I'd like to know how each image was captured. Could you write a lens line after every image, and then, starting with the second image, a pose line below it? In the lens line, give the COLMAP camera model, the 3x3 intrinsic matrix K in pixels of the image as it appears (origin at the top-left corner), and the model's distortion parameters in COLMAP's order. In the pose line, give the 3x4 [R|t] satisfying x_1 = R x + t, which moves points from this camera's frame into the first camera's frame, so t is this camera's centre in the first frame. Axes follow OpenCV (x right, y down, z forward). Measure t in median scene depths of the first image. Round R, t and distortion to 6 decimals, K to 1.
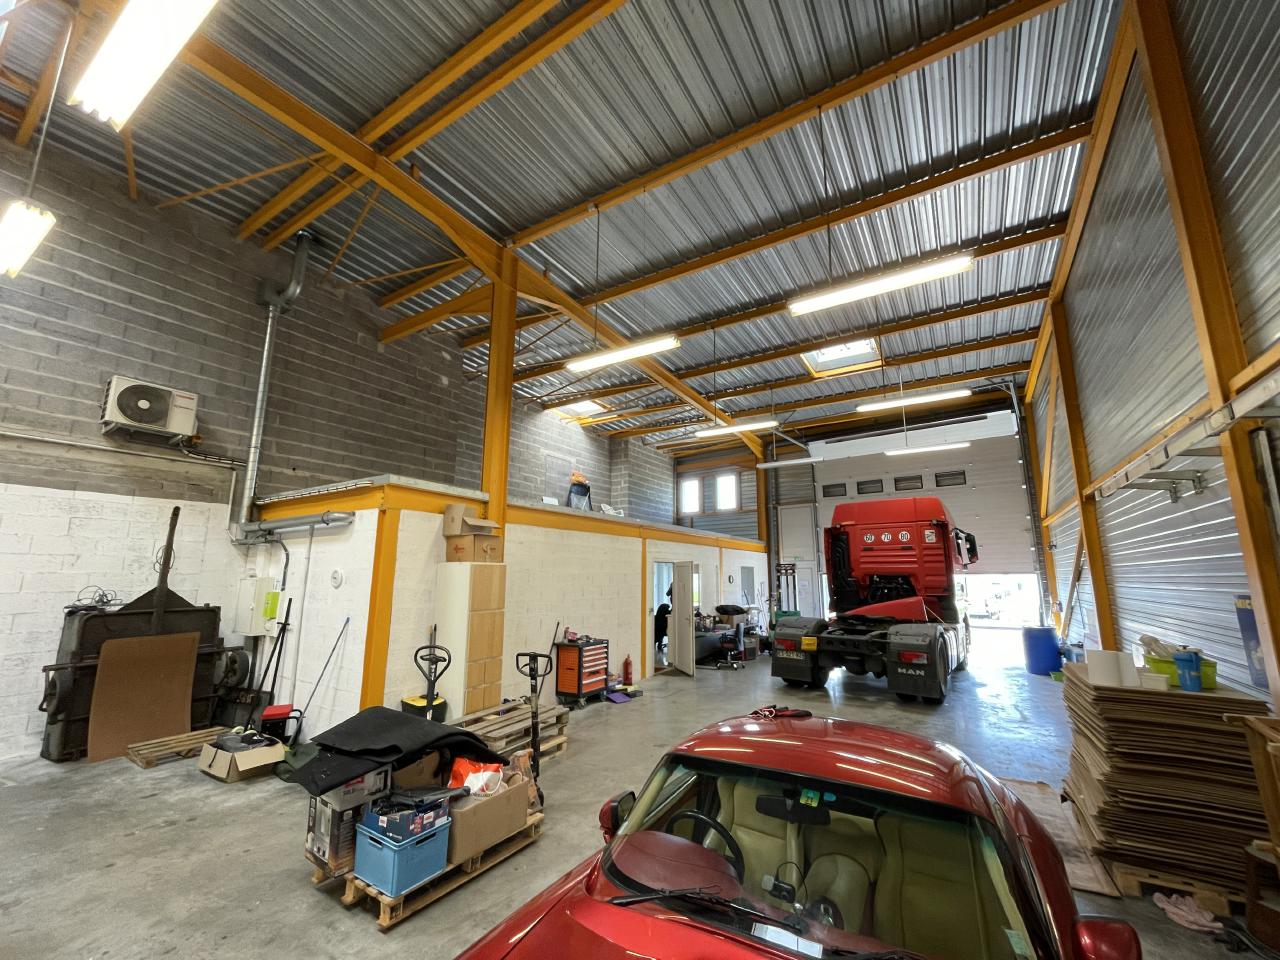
lens RADIAL K [[519.6, 0, 640.0], [0, 519.6, 480.0], [0, 0, 1]] dist [-0.003036, -0.000457]
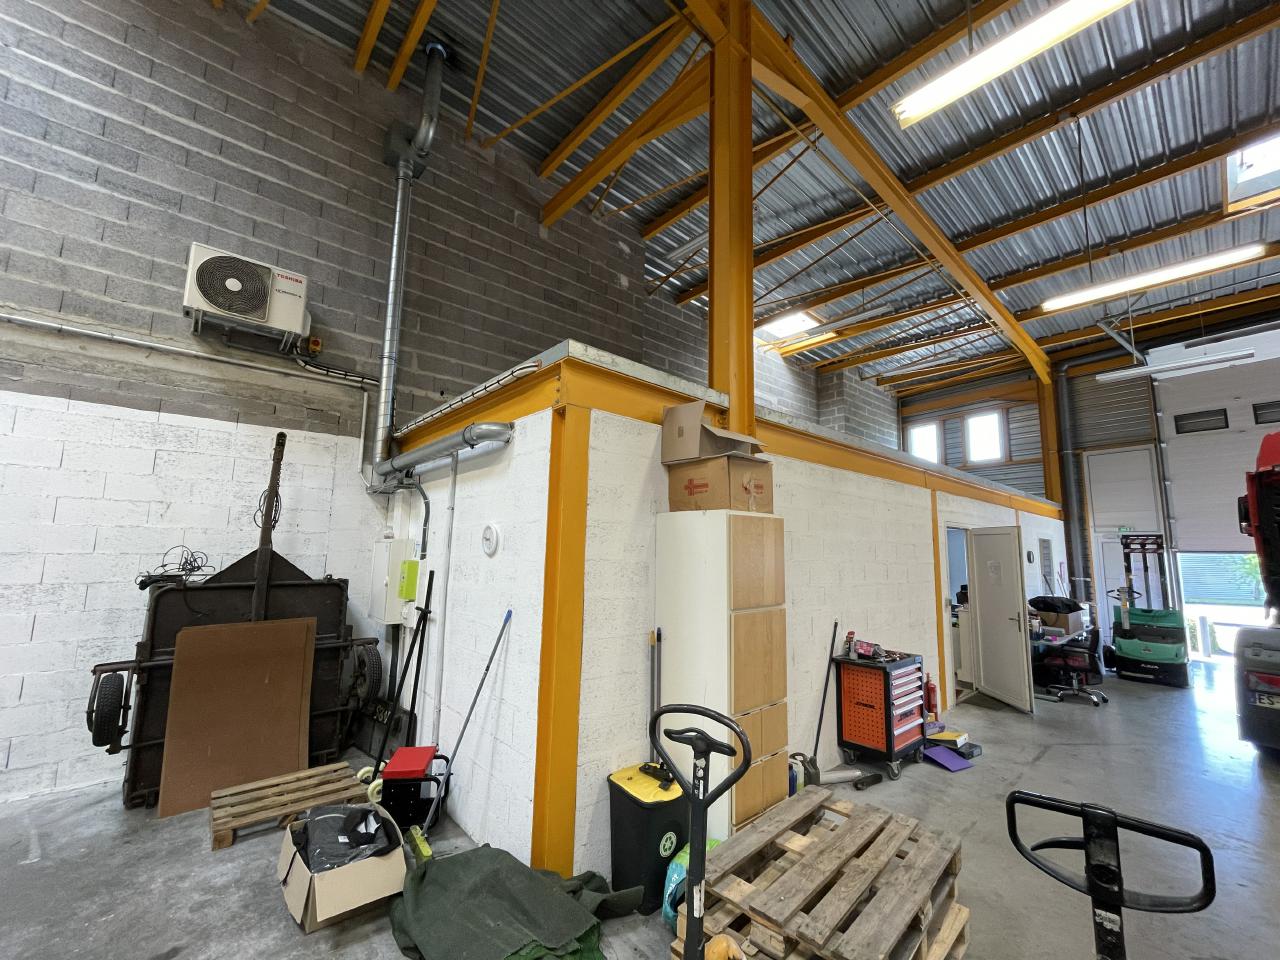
lens RADIAL K [[519.6, 0, 640.0], [0, 519.6, 480.0], [0, 0, 1]] dist [-0.003036, -0.000457]
pose [[0.957985, -0.020277, -0.286101, -0.235382], [0.033975, 0.998498, 0.042993, 0.094708], [0.284799, -0.050907, 0.957234, 0.453310]]
